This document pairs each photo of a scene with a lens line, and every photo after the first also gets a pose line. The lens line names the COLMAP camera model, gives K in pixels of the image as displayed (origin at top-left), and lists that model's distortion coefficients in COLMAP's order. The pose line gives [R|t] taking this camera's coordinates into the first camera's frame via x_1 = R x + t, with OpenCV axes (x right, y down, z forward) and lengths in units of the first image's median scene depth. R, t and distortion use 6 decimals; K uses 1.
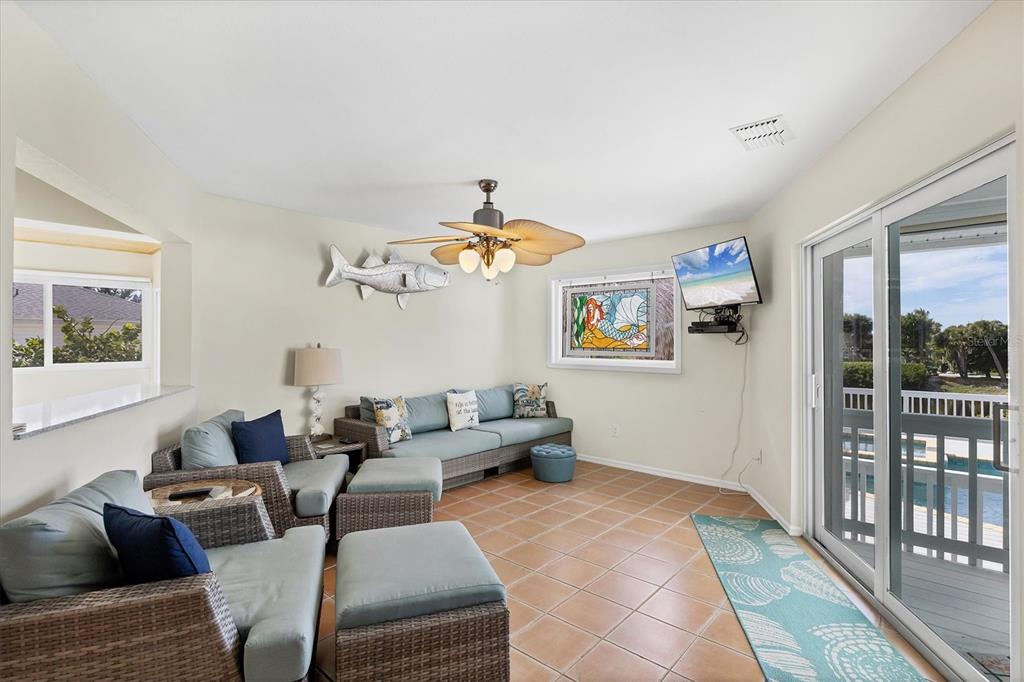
lens RADIAL K [[466.3, 0, 512.0], [0, 466.3, 341.0], [0, 0, 1]] dist [-0.001037, -0.000043]
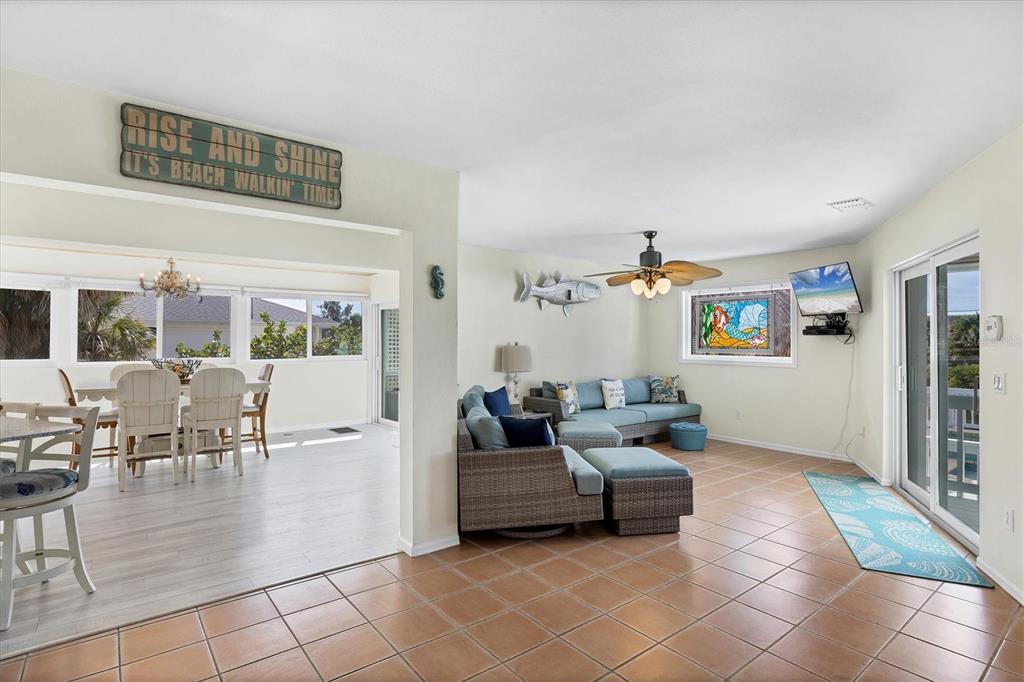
lens RADIAL K [[509.6, 0, 507.4], [0, 509.6, 340.3], [0, 0, 1]] dist [0.003052, 0.000647]
pose [[0.982515, 0.002186, -0.186170, -0.142181], [-0.002016, 0.999997, 0.001101, -0.002496], [0.186172, -0.000706, 0.982517, -0.478194]]
